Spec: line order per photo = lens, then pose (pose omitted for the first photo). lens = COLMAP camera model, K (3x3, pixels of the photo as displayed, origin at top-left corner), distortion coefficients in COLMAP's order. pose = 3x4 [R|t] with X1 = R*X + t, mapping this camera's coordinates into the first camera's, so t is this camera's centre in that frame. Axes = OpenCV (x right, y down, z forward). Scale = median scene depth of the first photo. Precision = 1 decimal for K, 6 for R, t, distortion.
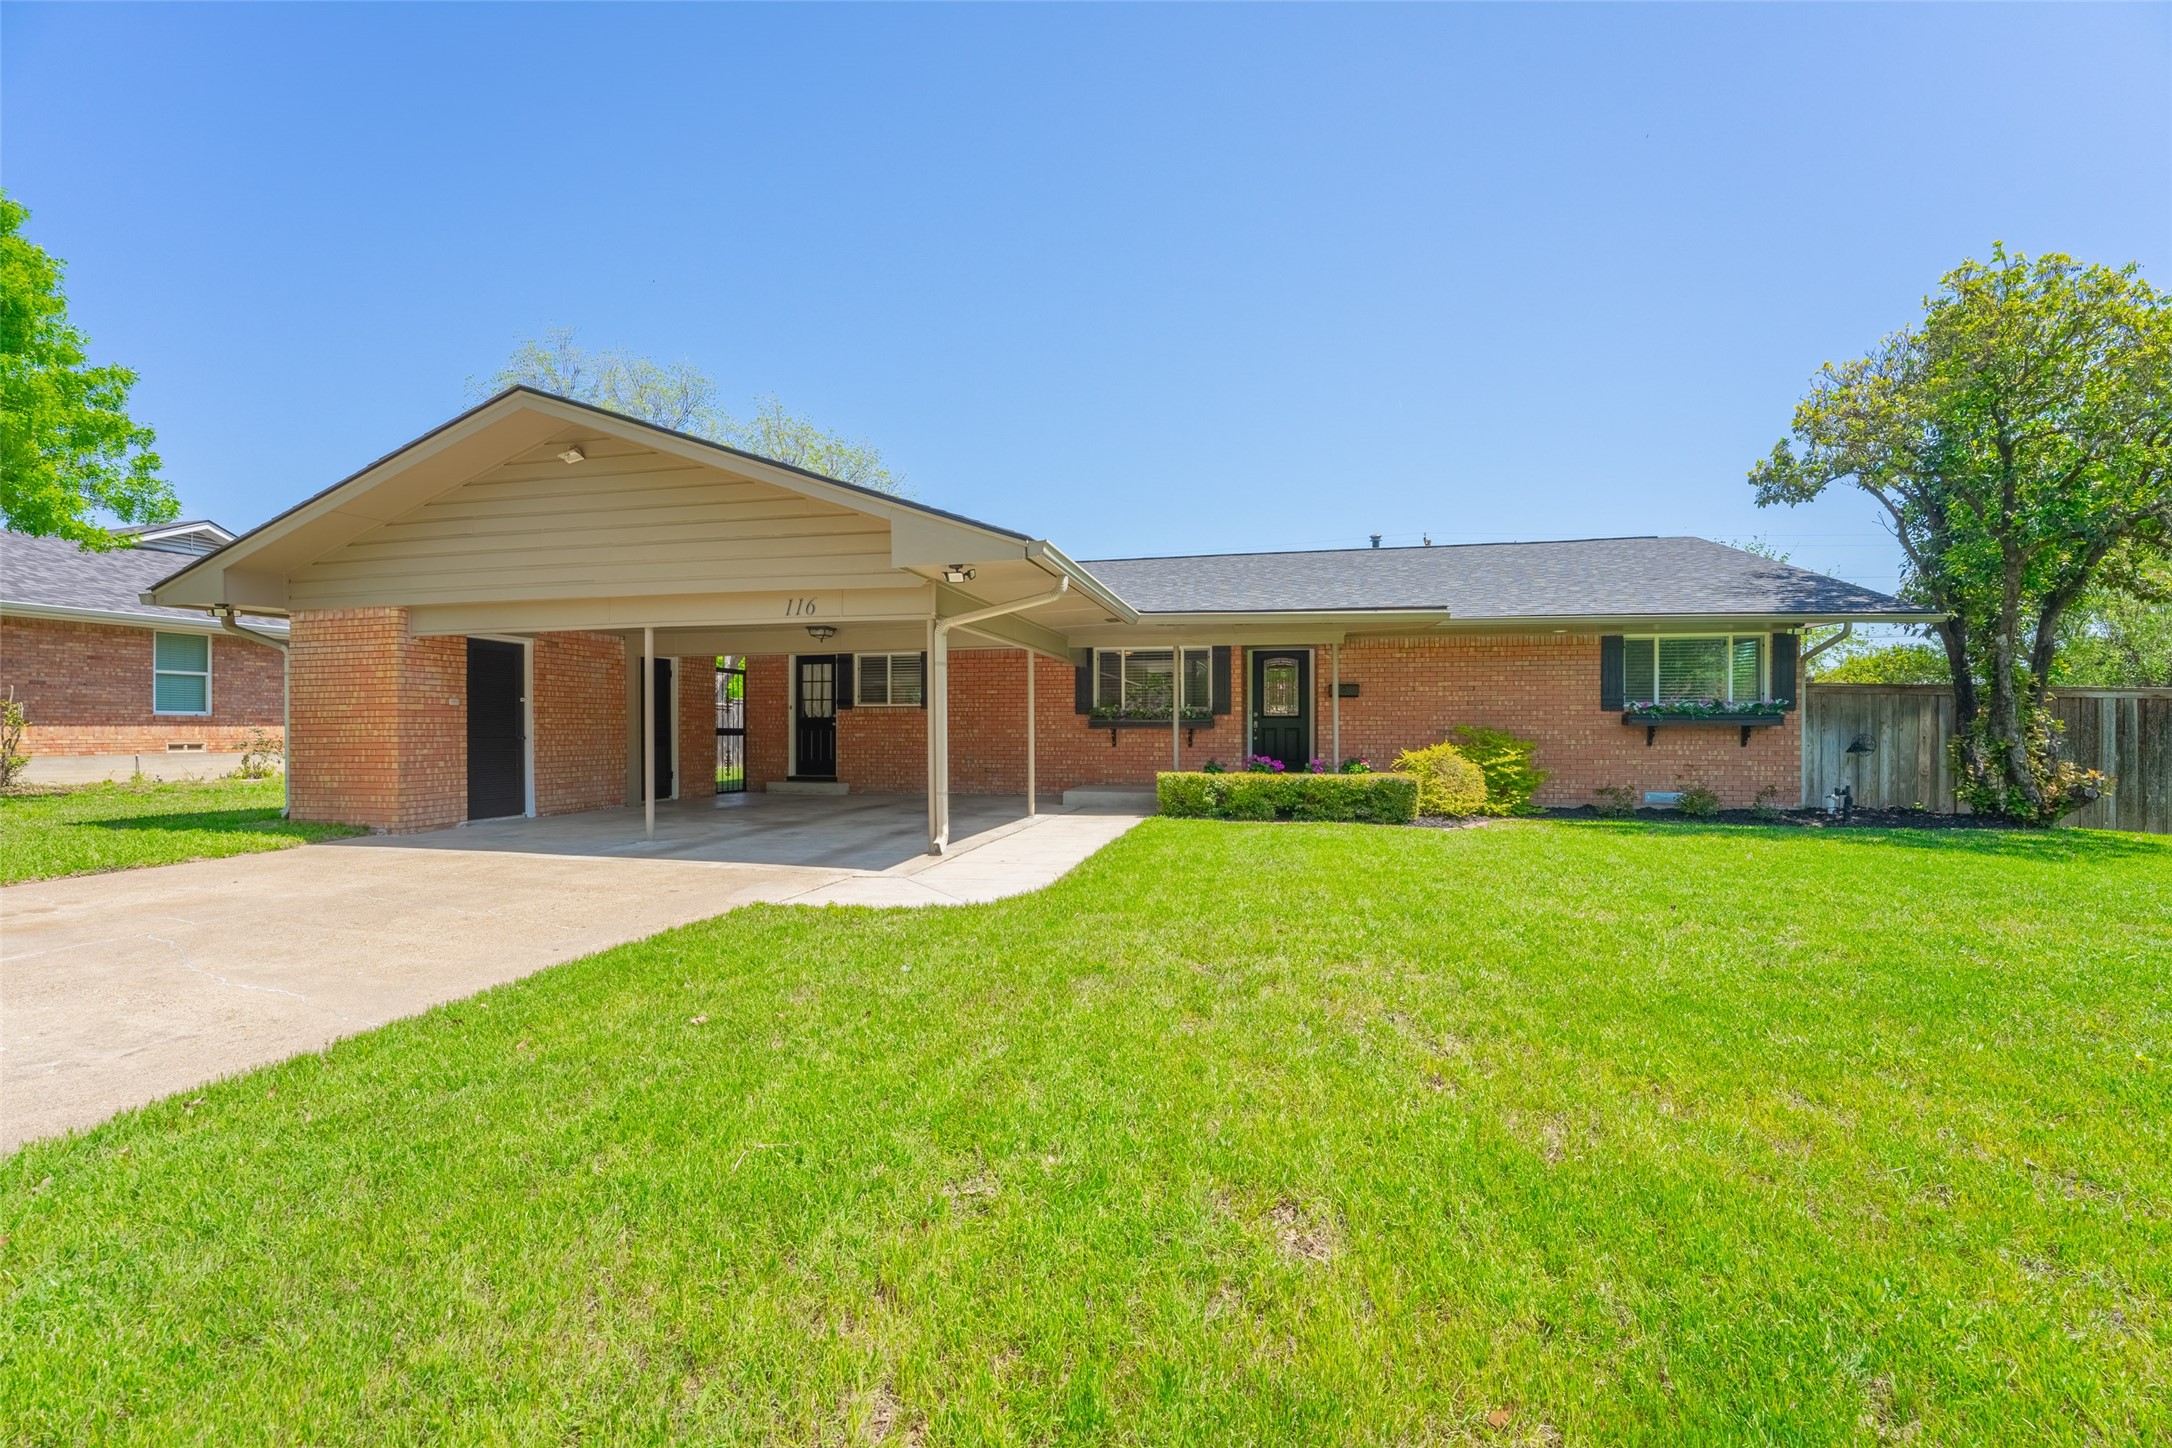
lens RADIAL K [[882.3, 0, 1083.0], [0, 882.3, 728.6], [0, 0, 1]] dist [-0.019657, 0.000101]
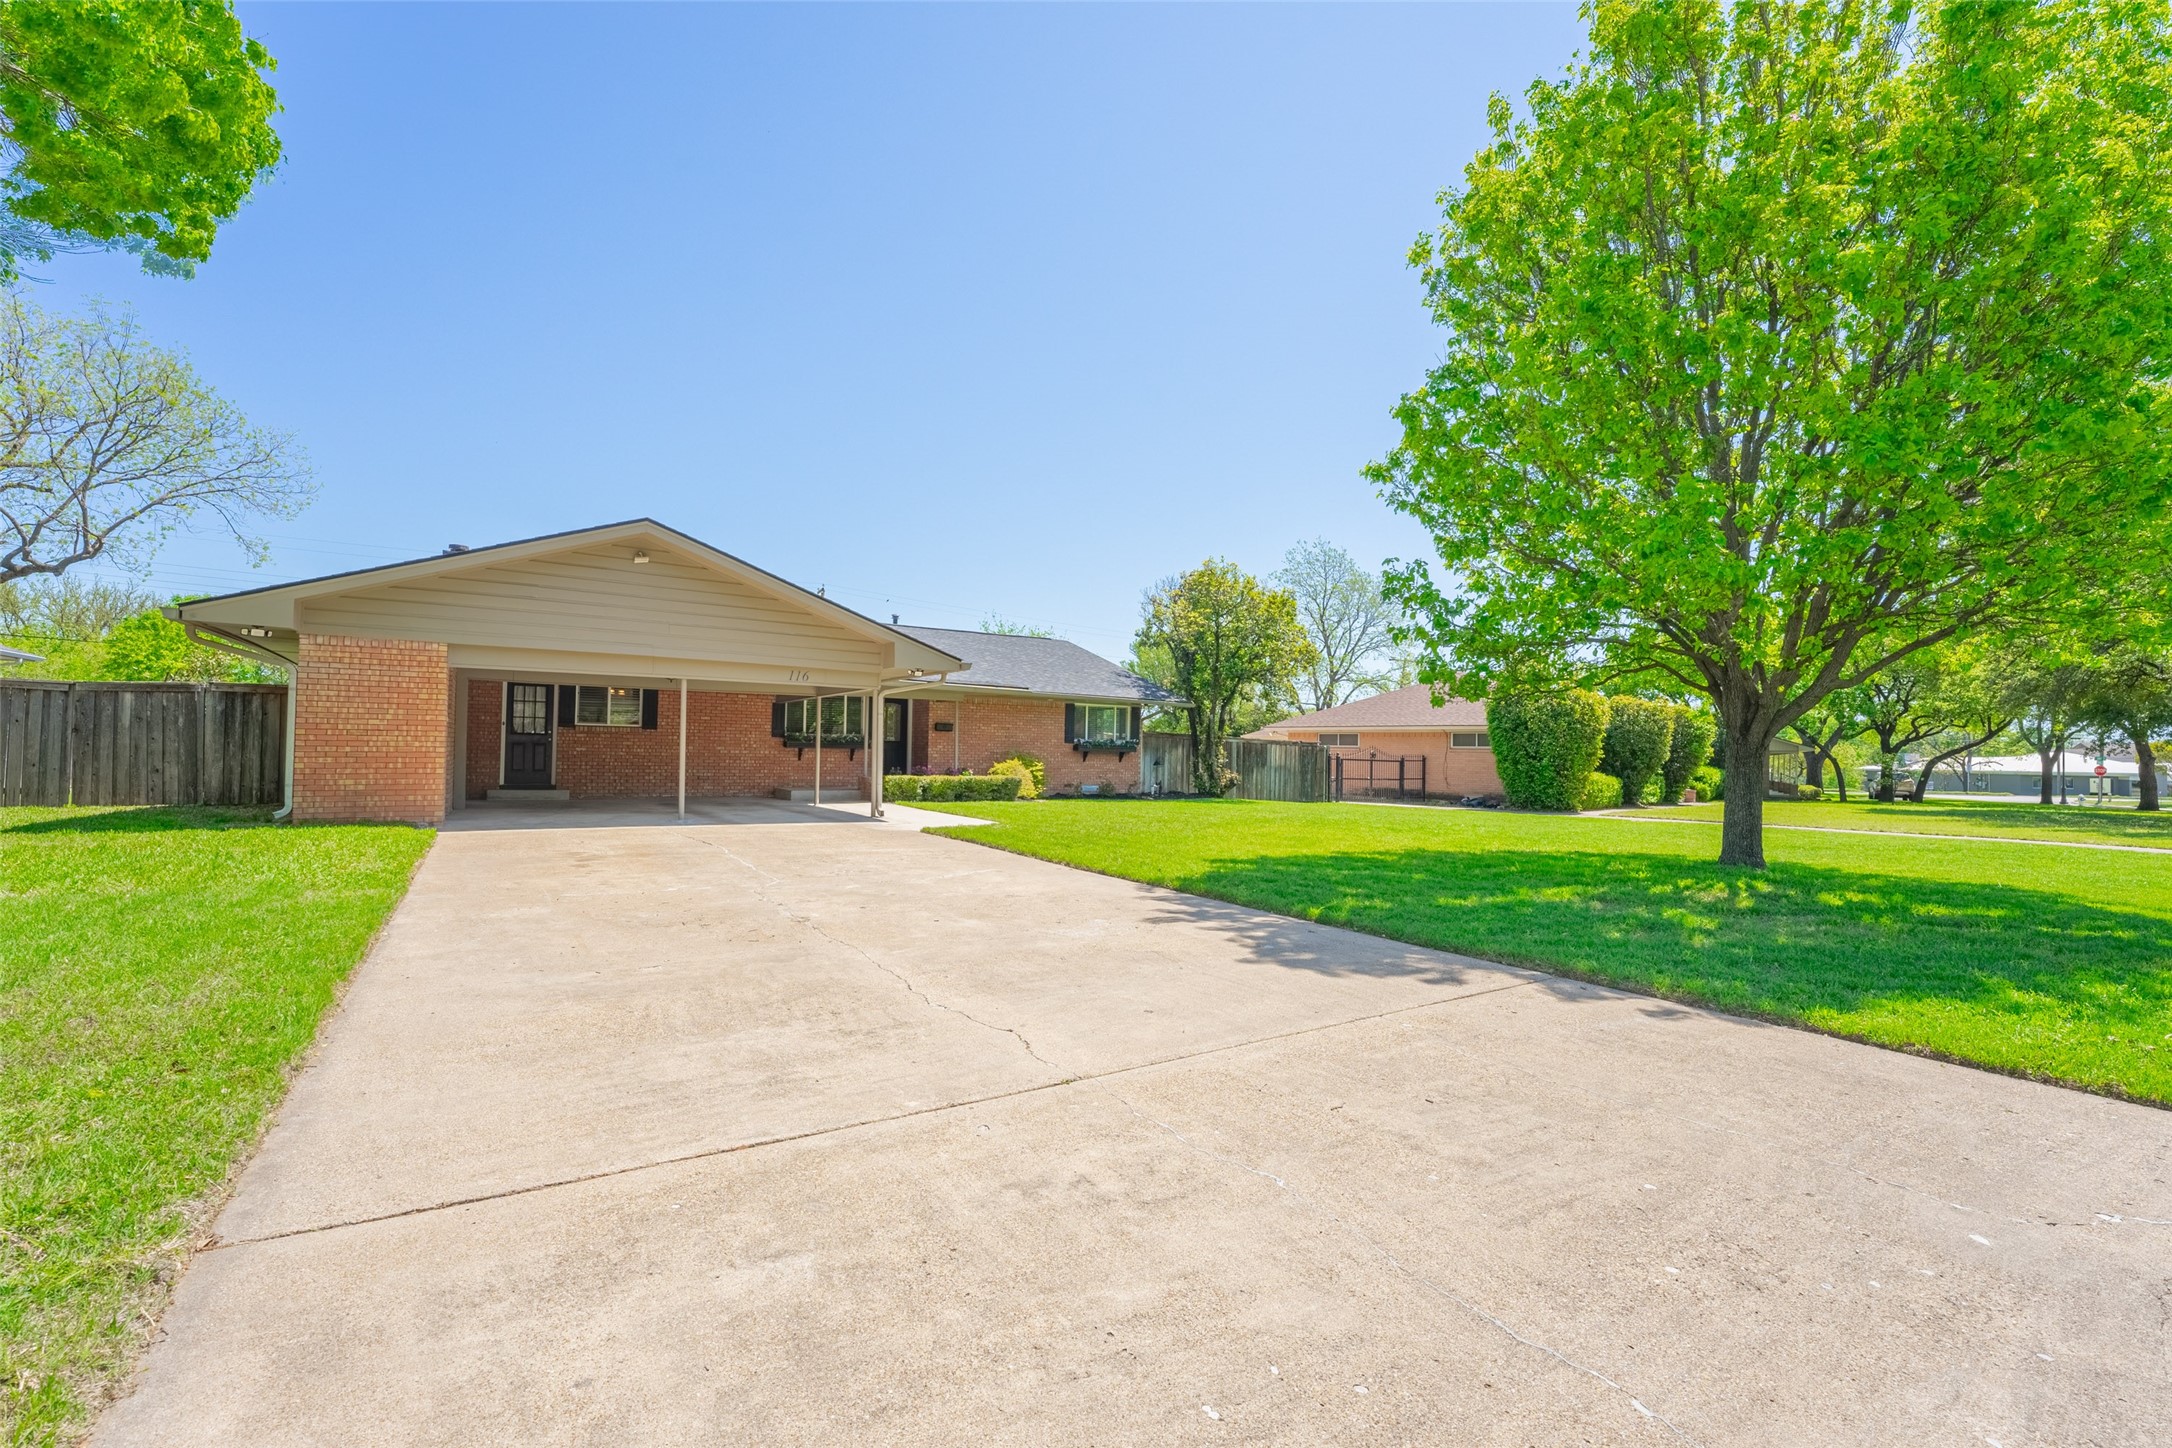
lens RADIAL K [[948.5, 0, 1086.0], [0, 948.5, 724.0], [0, 0, 1]] dist [-0.022297, 0.000012]
pose [[0.700157, 0.034405, 0.713160, -0.856033], [-0.015927, 0.999342, -0.032575, 0.004673], [-0.713811, 0.011449, 0.700244, -0.471389]]
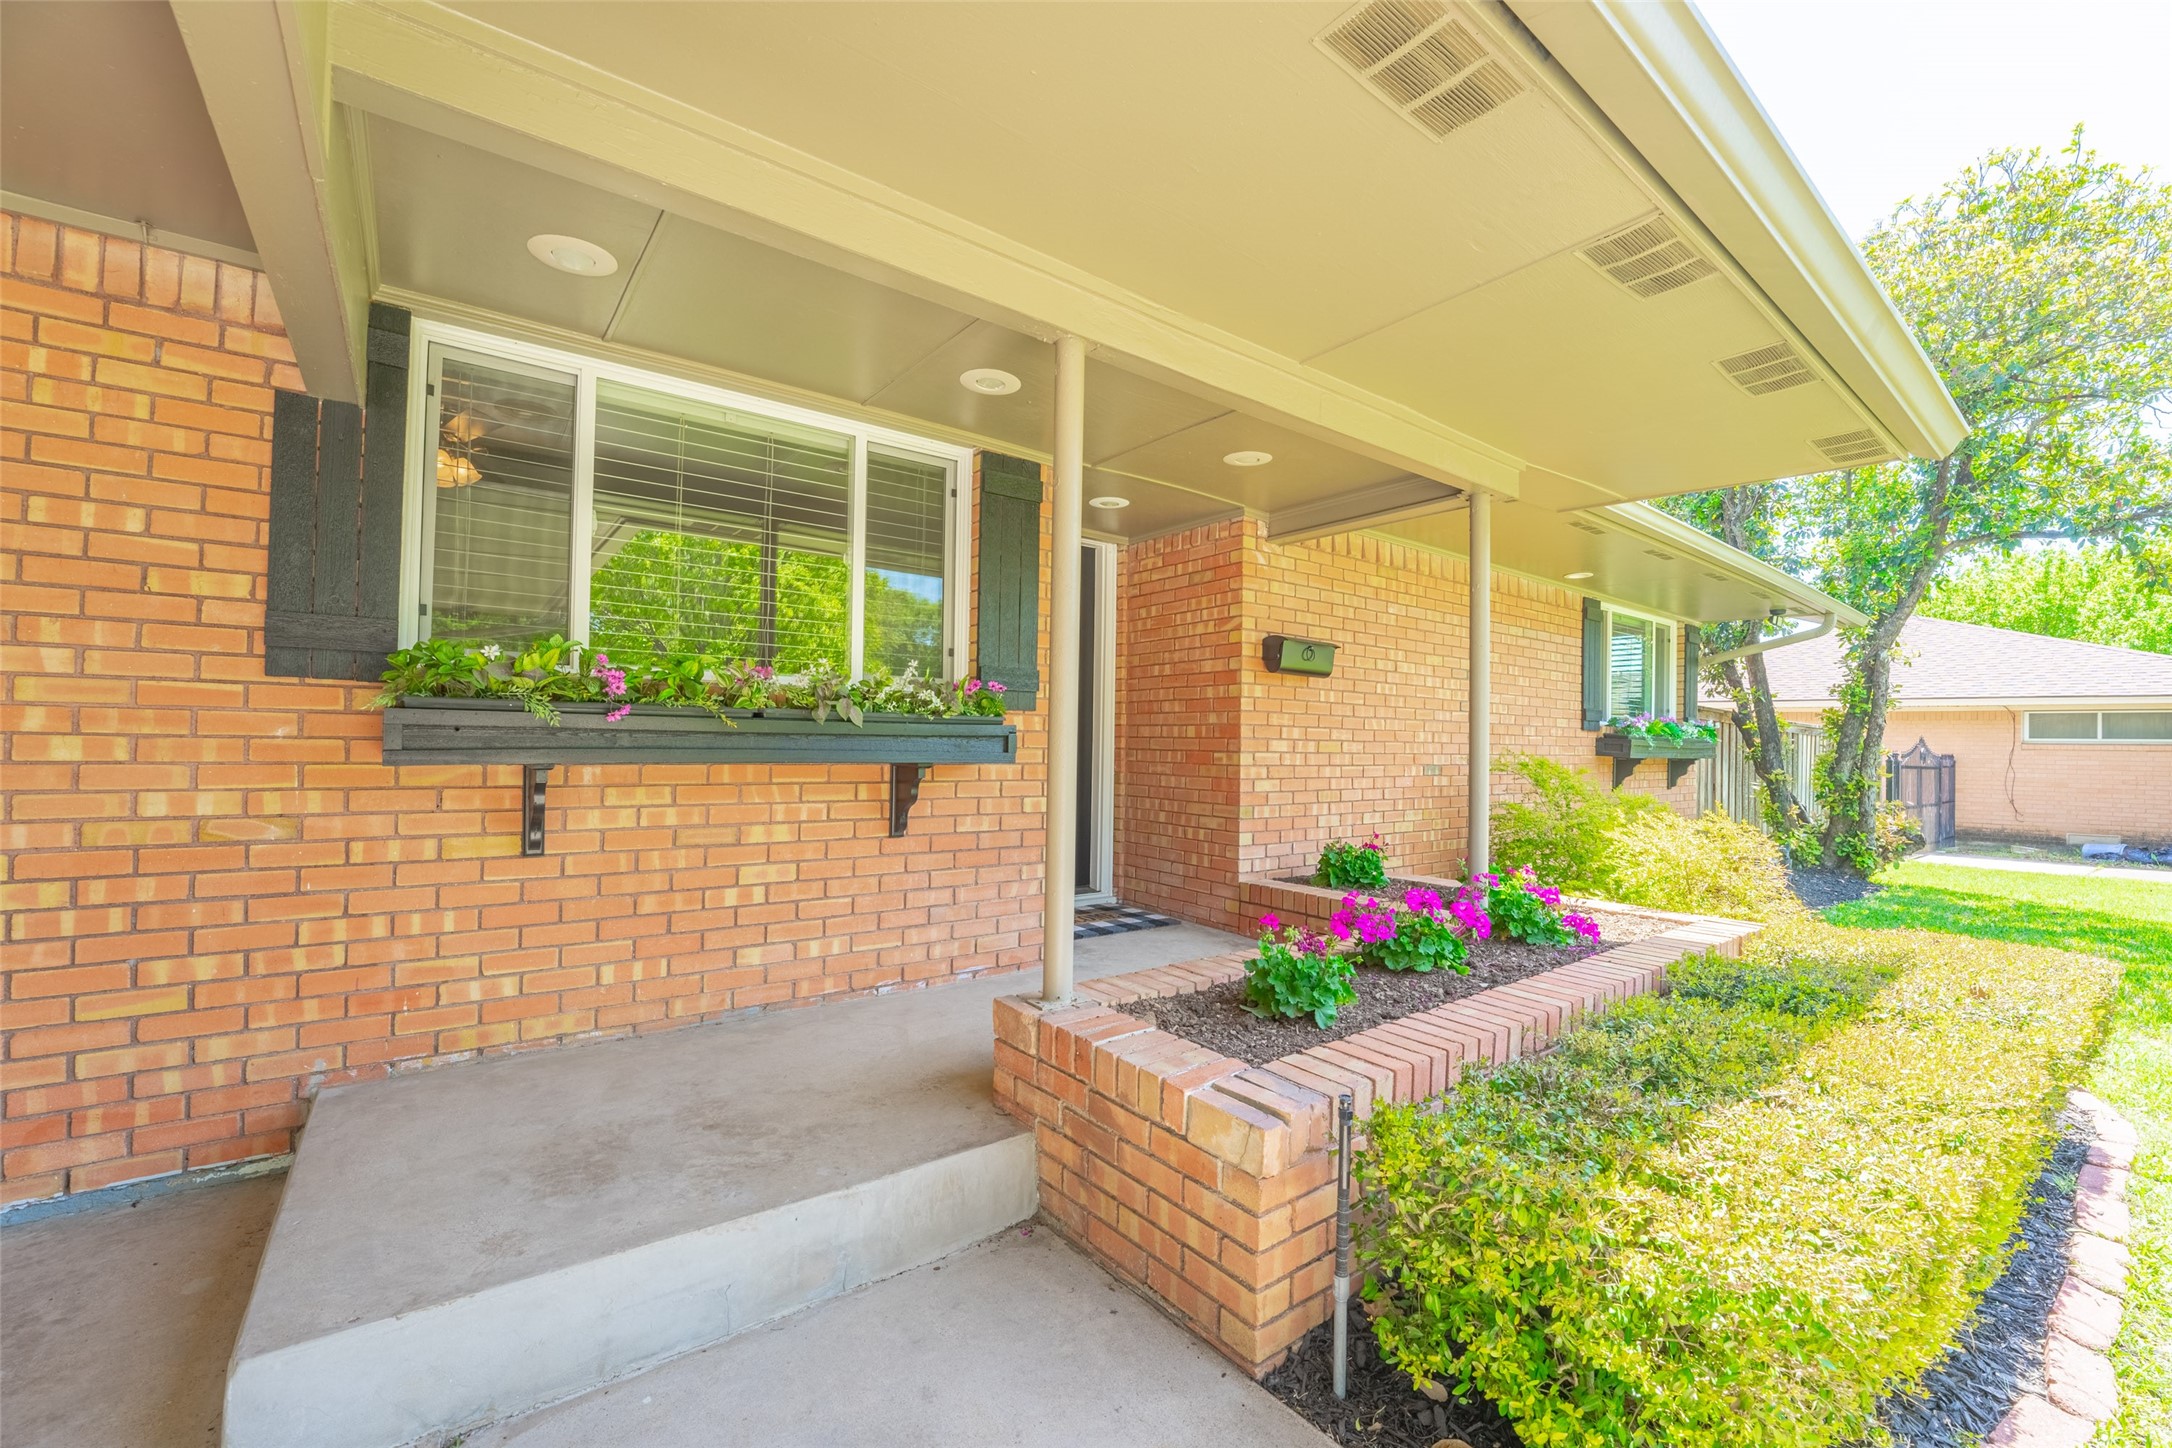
lens RADIAL K [[882.3, 0, 1083.0], [0, 882.3, 728.6], [0, 0, 1]] dist [-0.019657, 0.000101]
pose [[0.649924, 0.023318, 0.759642, -0.038053], [-0.017170, 0.999725, -0.015998, -0.007216], [-0.759805, -0.002645, 0.650145, 0.913000]]
